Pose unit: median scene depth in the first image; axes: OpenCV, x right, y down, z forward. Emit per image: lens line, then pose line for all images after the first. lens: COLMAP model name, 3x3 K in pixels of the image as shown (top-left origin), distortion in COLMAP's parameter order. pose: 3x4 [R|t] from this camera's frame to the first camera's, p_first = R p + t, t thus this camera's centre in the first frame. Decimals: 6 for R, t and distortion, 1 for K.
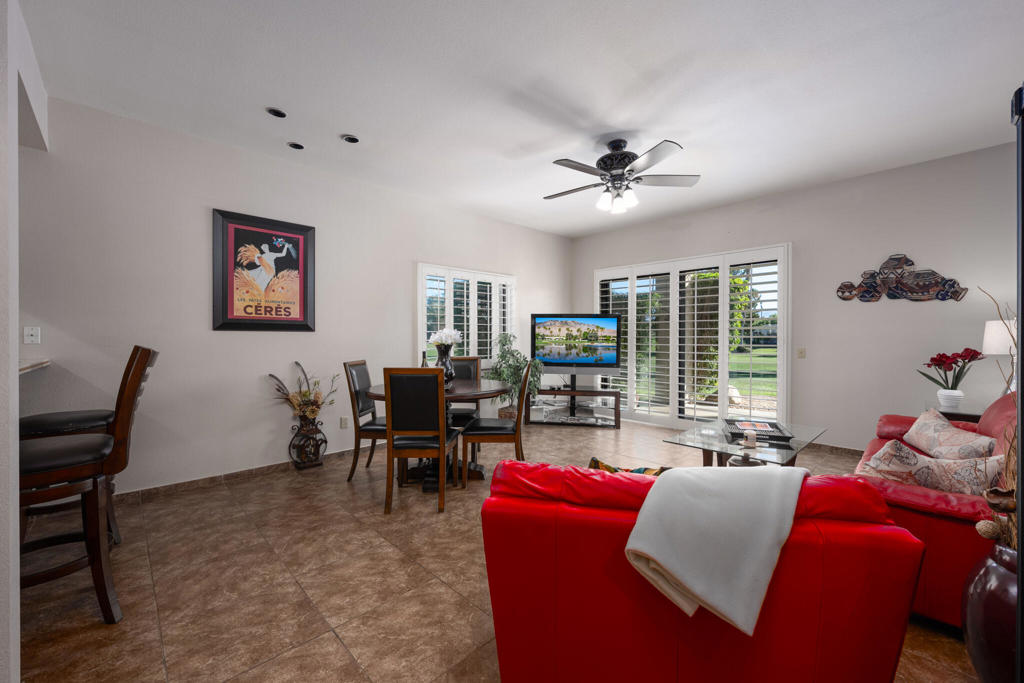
lens RADIAL K [[399.6, 0, 527.6], [0, 399.6, 332.8], [0, 0, 1]] dist [-0.004120, -0.001598]
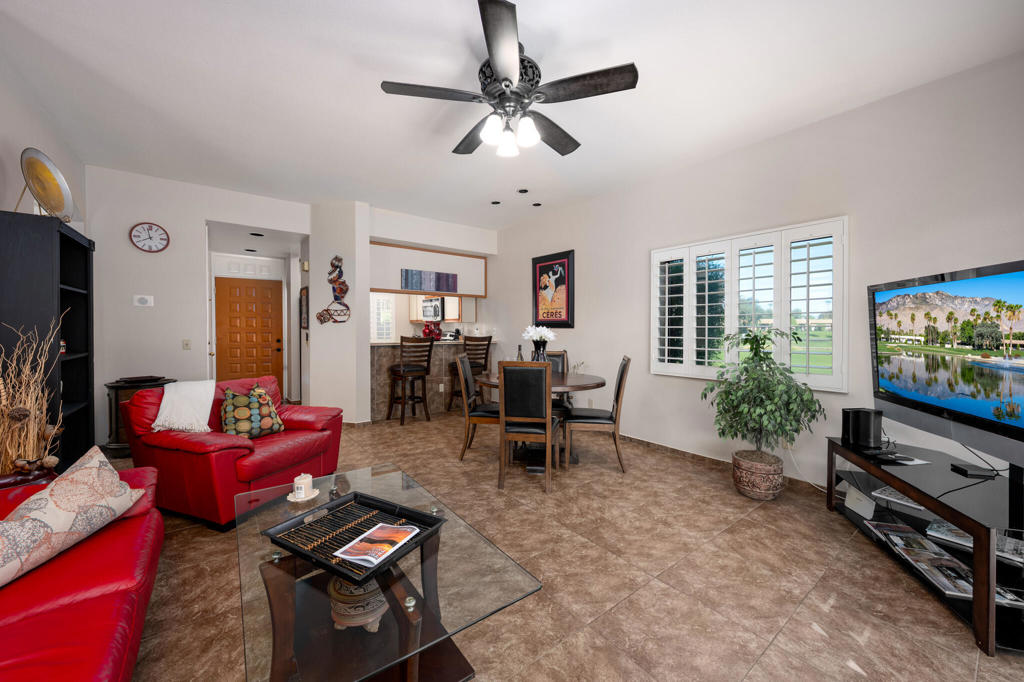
lens RADIAL K [[392.7, 0, 515.6], [0, 392.7, 328.2], [0, 0, 1]] dist [0.010278, -0.000282]
pose [[-0.141516, -0.007031, -0.989911, 0.792016], [0.004074, 0.999962, -0.007685, 0.006520], [0.989928, -0.005120, -0.141482, 0.997779]]
